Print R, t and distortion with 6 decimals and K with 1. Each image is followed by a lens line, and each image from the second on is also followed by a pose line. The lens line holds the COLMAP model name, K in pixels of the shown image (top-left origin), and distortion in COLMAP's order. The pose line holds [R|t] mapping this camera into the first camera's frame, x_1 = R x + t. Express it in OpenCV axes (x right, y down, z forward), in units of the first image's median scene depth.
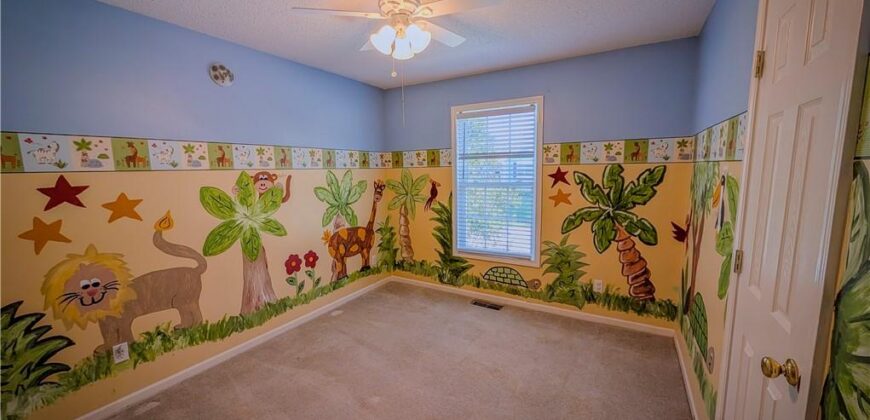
lens RADIAL K [[330.1, 0, 432.3], [0, 330.1, 209.7], [0, 0, 1]] dist [0.000270, 0.000048]
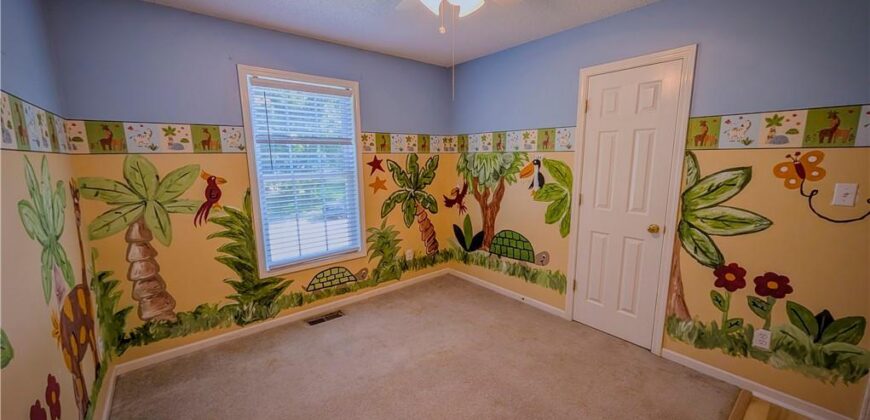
lens RADIAL K [[330.1, 0, 433.0], [0, 330.1, 209.0], [0, 0, 1]] dist [0.000270, 0.000048]
pose [[0.331457, -0.134851, 0.933783, -0.493790], [0.119710, 0.987744, 0.100151, -0.038887], [-0.935845, 0.078588, 0.343538, 0.424823]]
